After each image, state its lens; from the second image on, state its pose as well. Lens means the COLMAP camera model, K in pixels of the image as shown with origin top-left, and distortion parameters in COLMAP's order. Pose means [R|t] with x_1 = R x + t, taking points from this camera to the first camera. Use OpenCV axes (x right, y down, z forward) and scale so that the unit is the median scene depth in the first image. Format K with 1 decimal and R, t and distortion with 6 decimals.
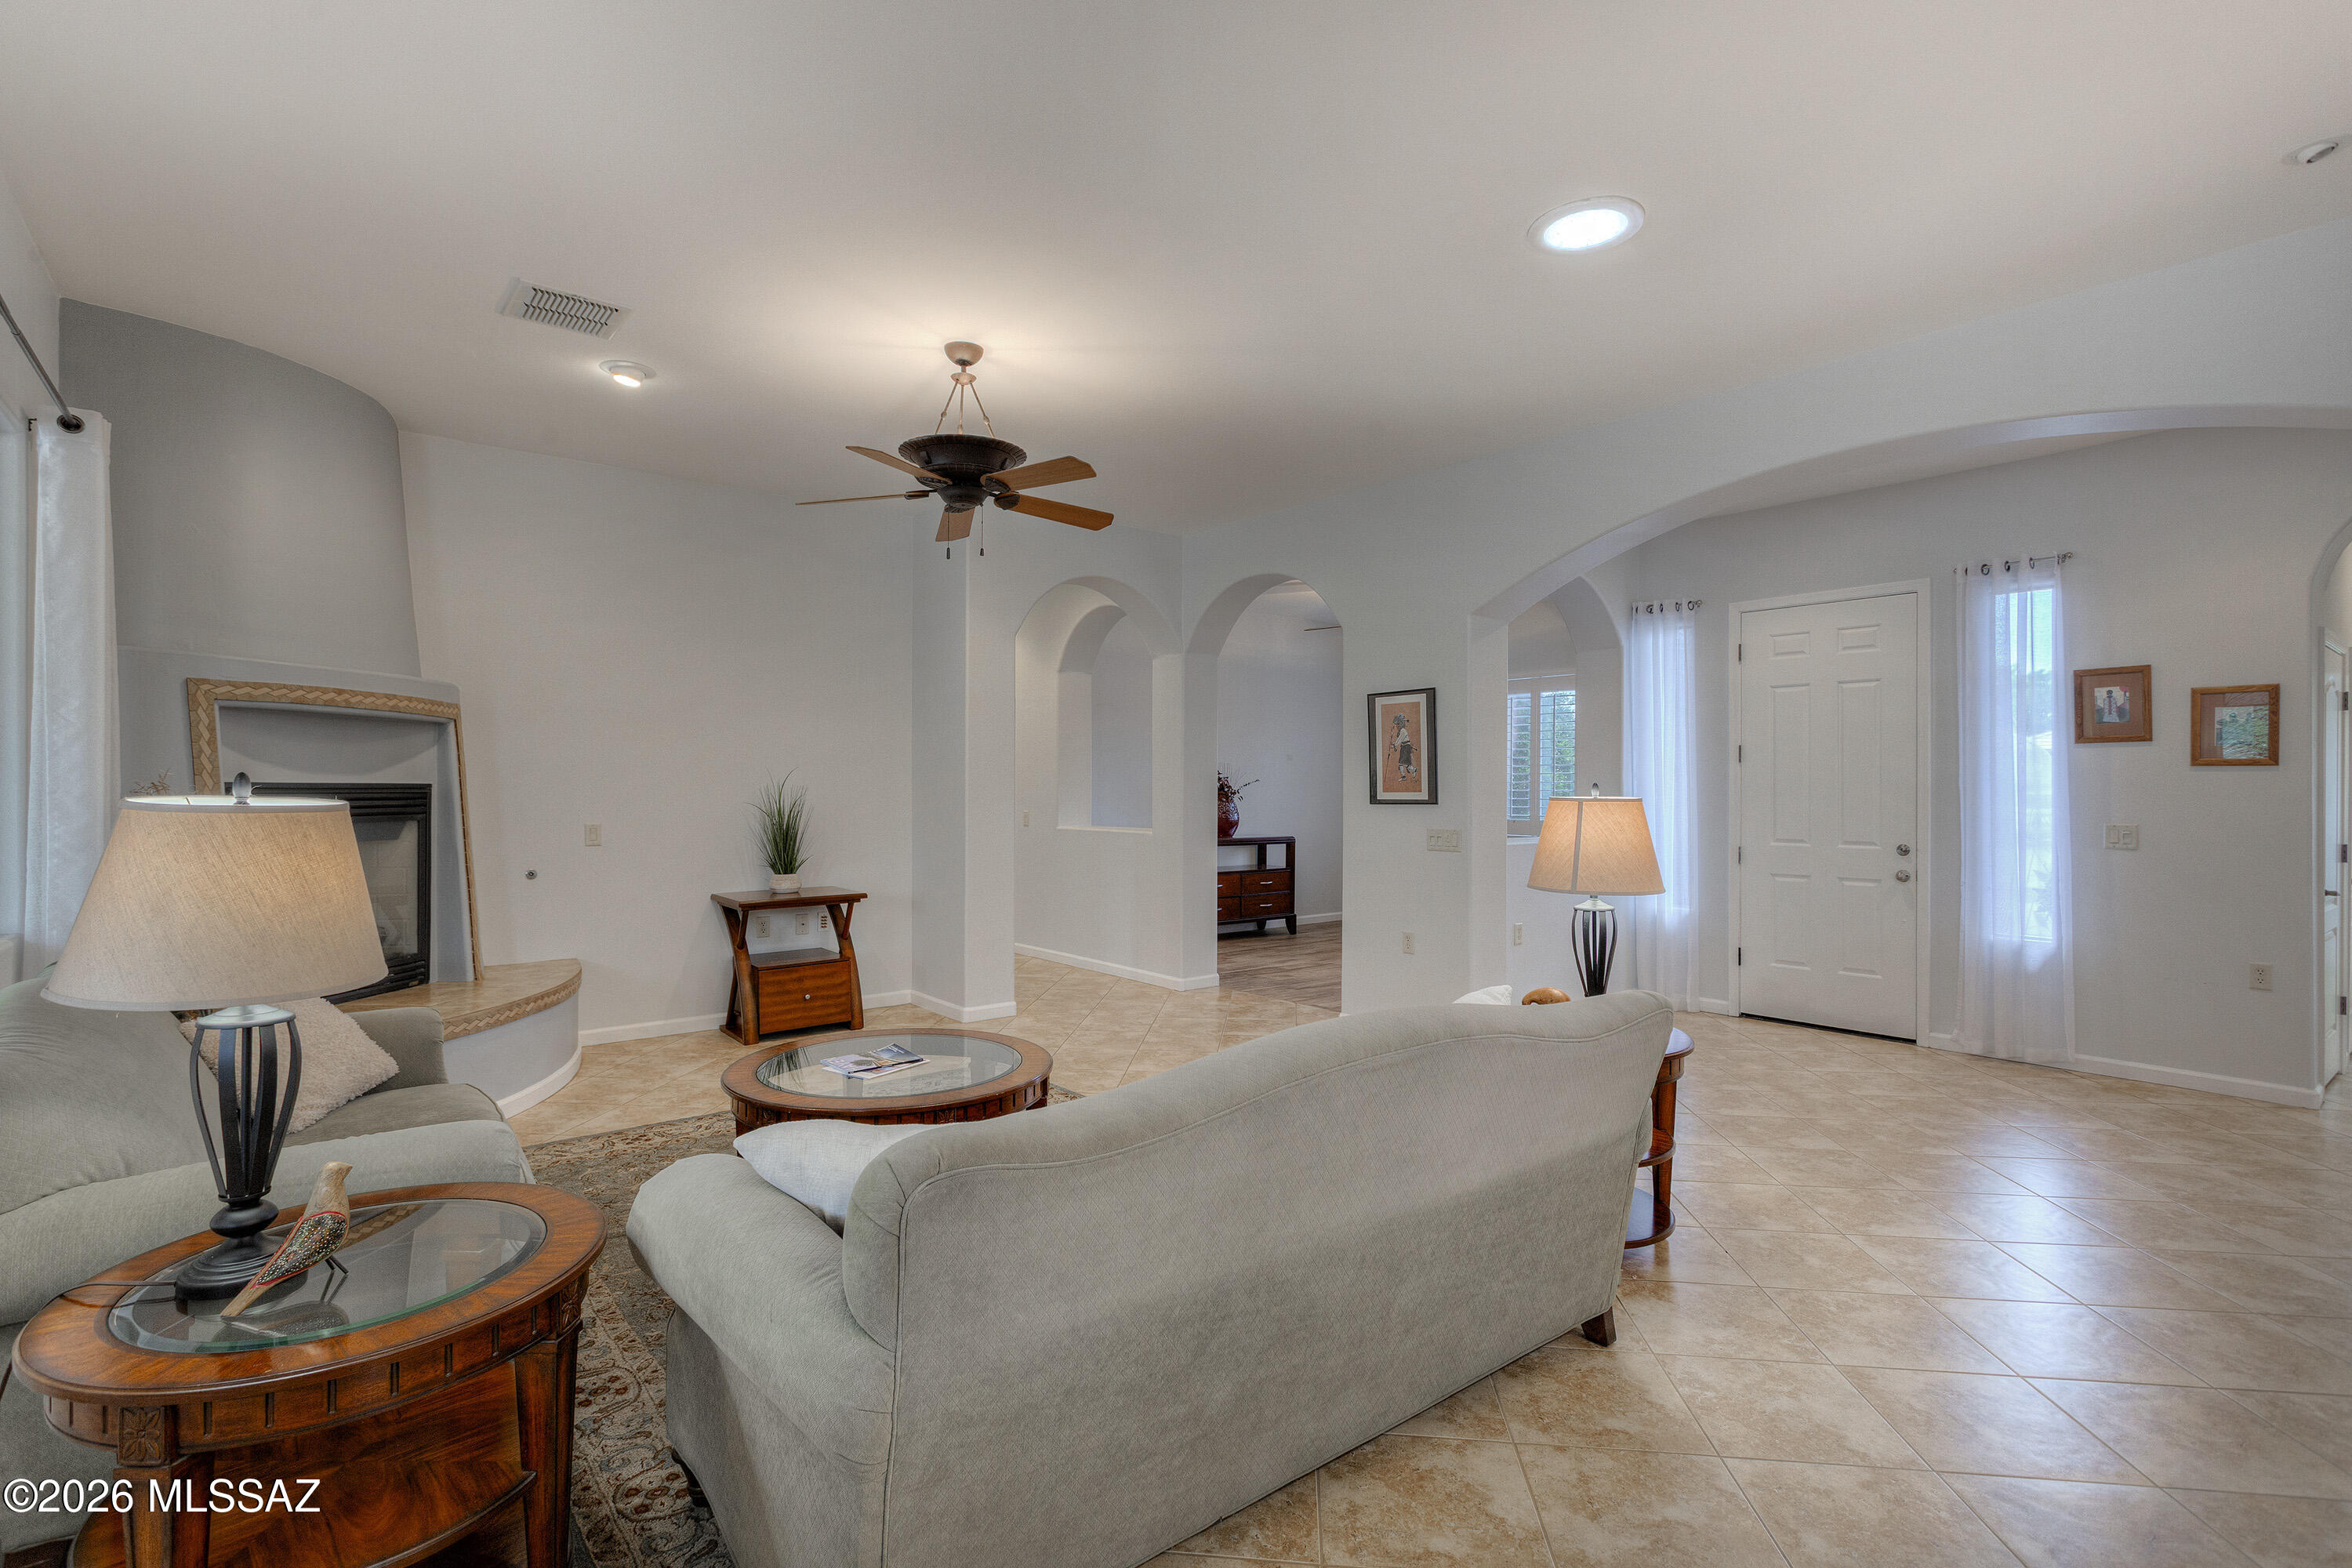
lens RADIAL K [[1129.4, 0, 1166.1], [0, 1129.4, 779.5], [0, 0, 1]] dist [0.016236, -0.002150]
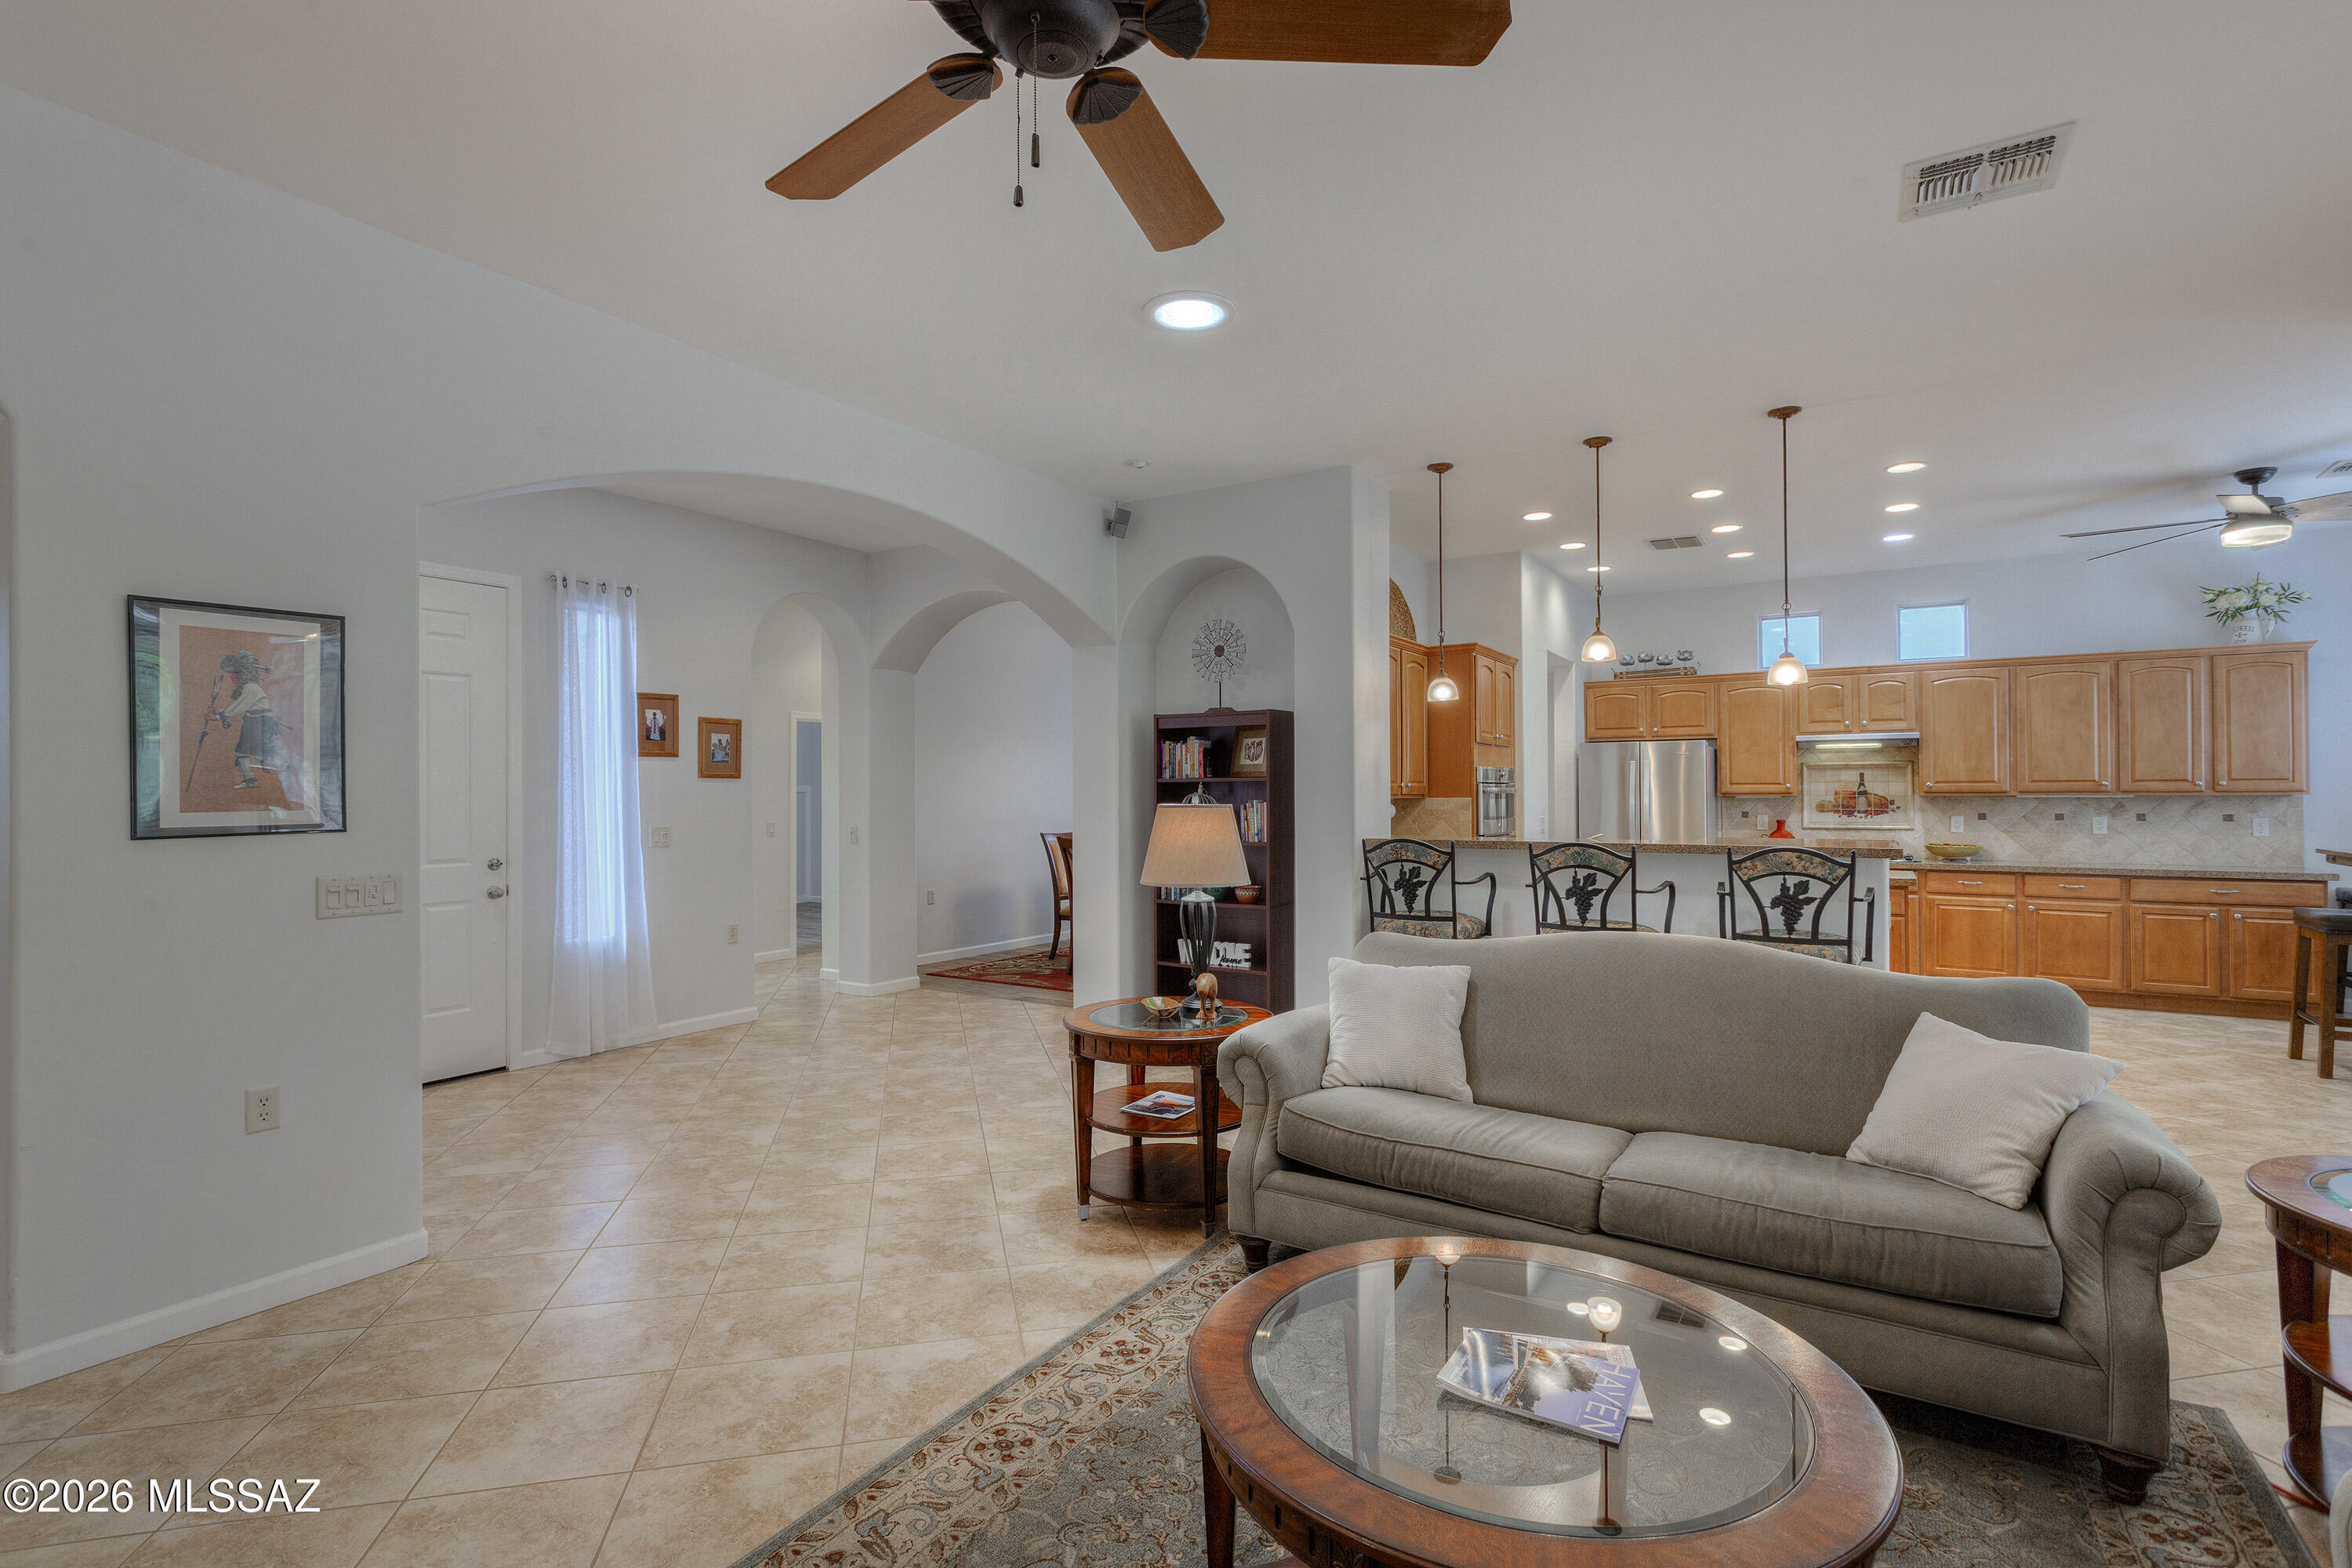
lens RADIAL K [[1129.4, 0, 1170.0], [0, 1129.4, 788.1], [0, 0, 1]] dist [0.016236, -0.002150]
pose [[-0.321580, -0.000196, 0.946883, -0.434400], [-0.001034, 0.999999, -0.000144, -0.000043], [-0.946882, -0.001026, -0.321580, 0.845818]]
